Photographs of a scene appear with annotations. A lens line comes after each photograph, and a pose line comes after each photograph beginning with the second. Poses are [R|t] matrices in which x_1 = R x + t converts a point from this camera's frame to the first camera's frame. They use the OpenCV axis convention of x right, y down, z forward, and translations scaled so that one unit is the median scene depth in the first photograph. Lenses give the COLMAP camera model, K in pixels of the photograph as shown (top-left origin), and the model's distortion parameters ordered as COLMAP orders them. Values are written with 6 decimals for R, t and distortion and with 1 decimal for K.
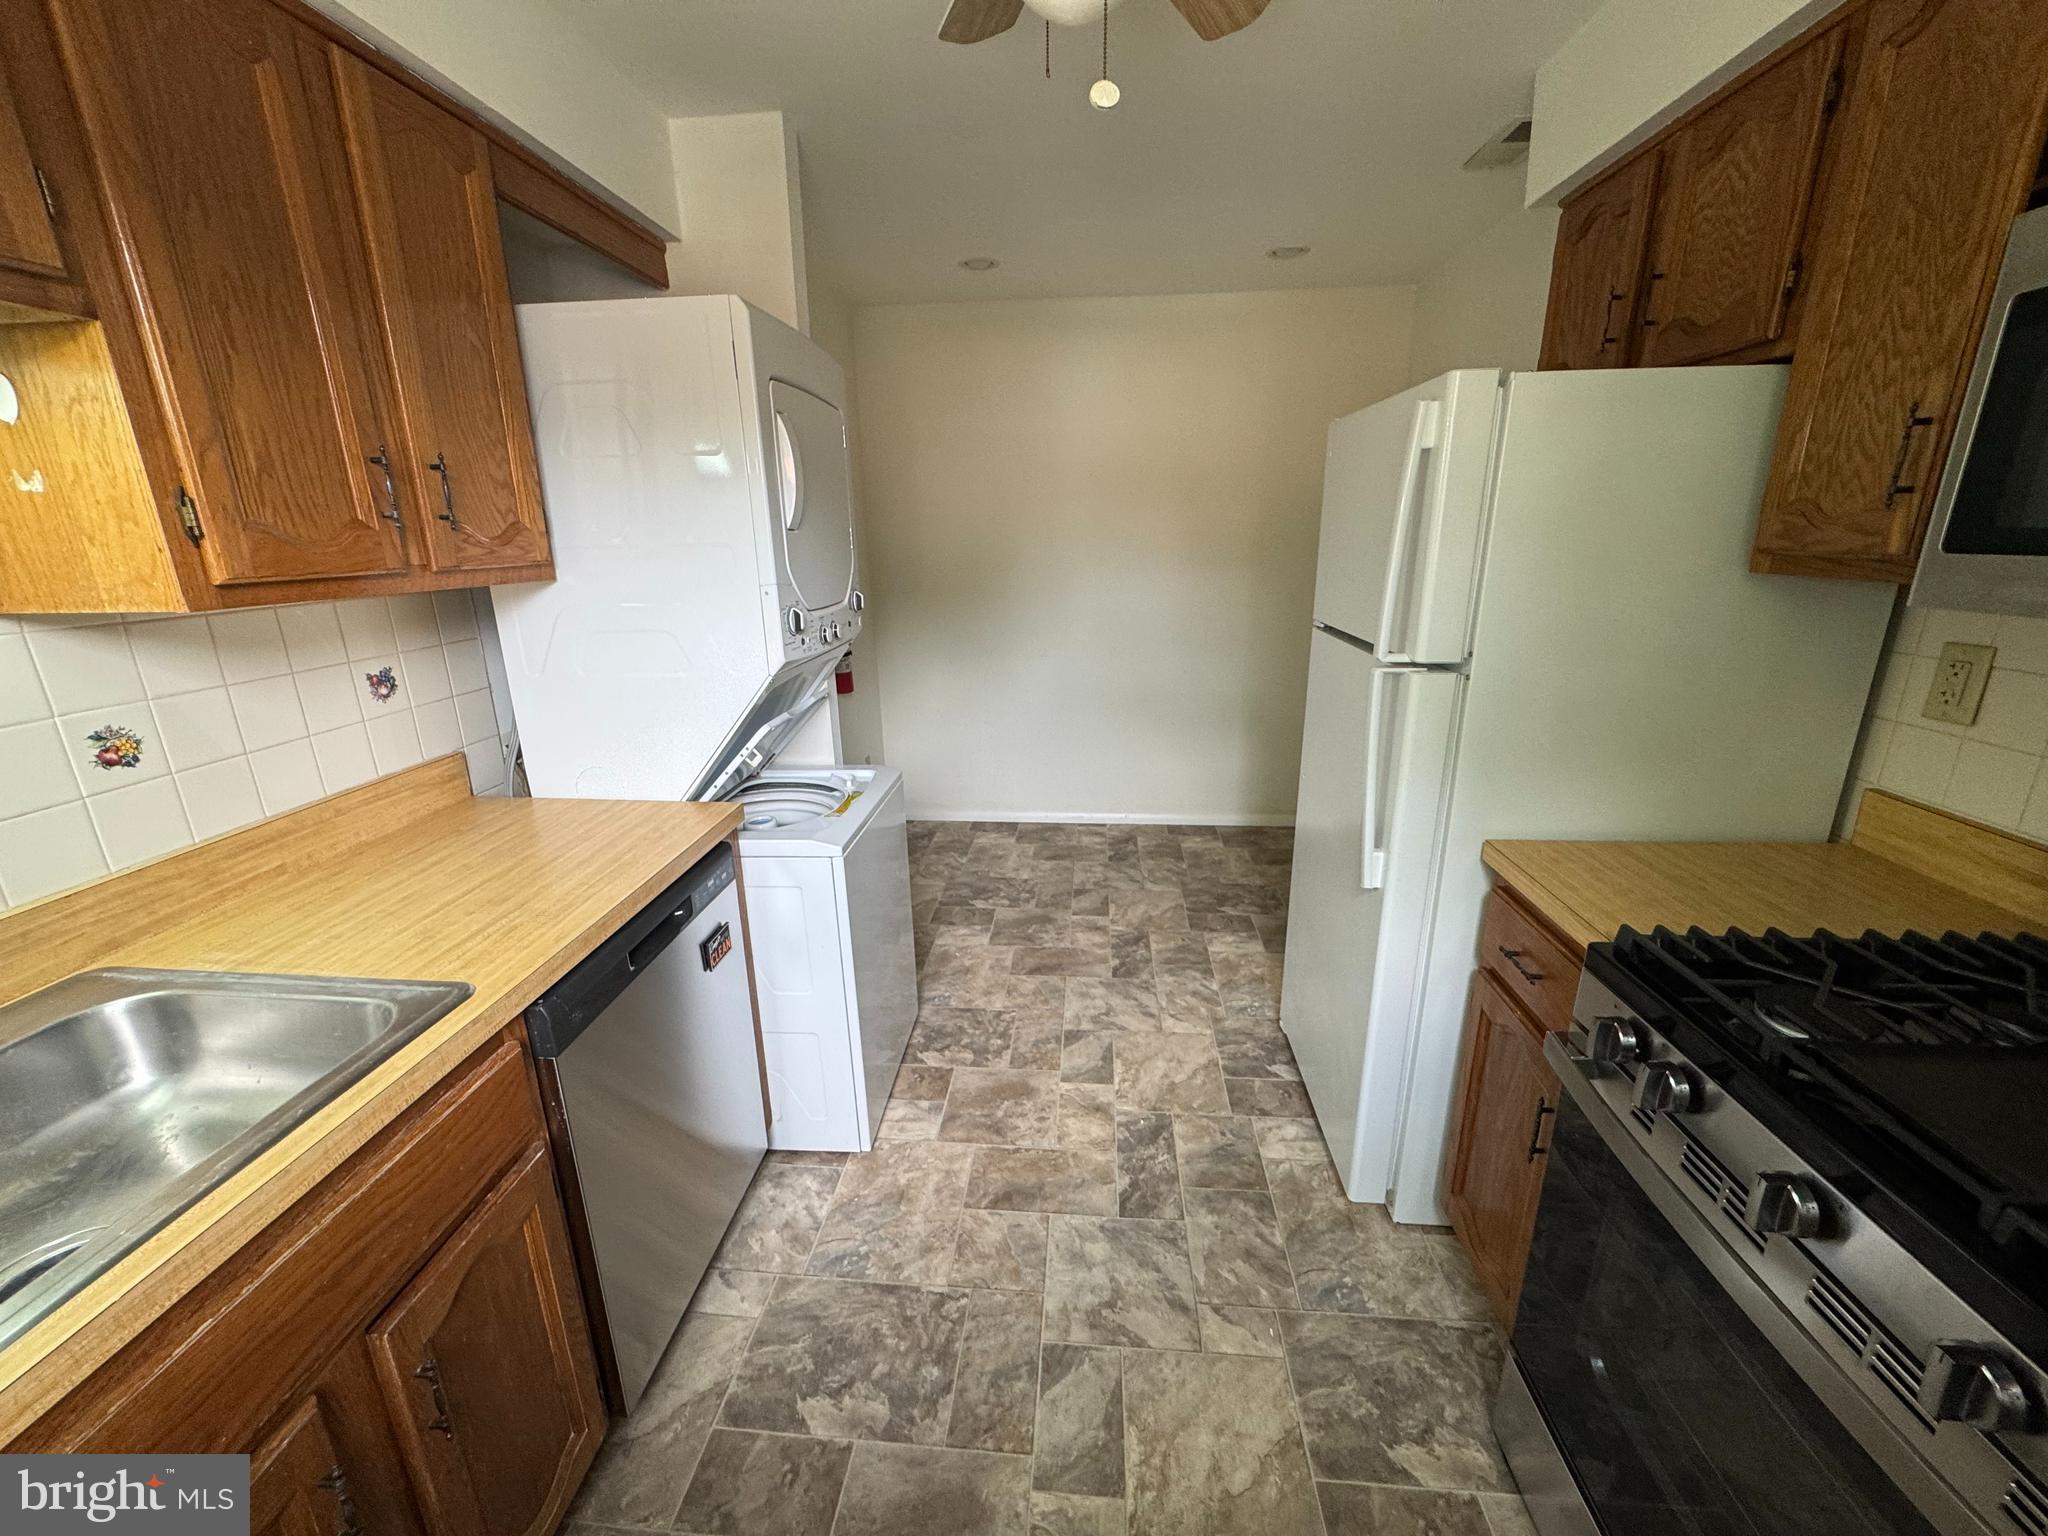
lens RADIAL K [[815.0, 0, 1016.8], [0, 815.0, 775.8], [0, 0, 1]] dist [-0.008400, 0.001135]
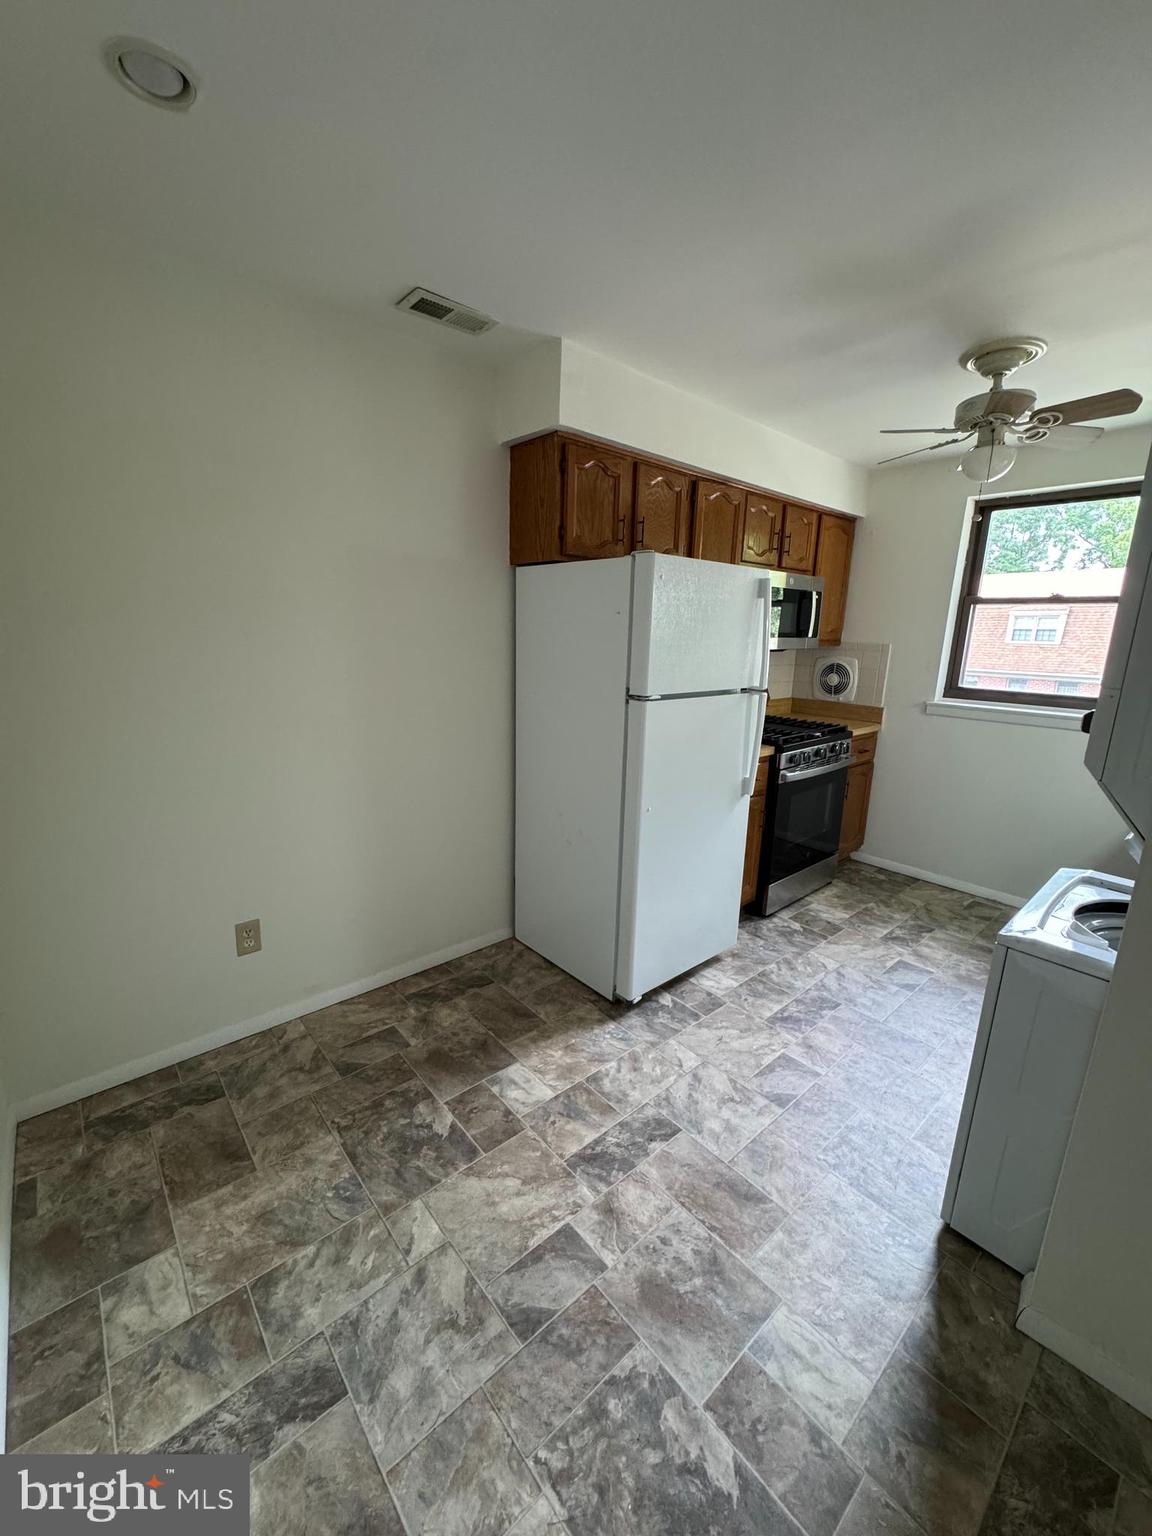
lens RADIAL K [[611.2, 0, 568.6], [0, 611.2, 774.3], [0, 0, 1]] dist [-0.008400, 0.001135]
pose [[-0.719413, -0.162549, 0.675295, -0.508629], [0.192008, 0.887804, 0.418254, -0.375342], [-0.667517, 0.430559, -0.607487, 1.282684]]
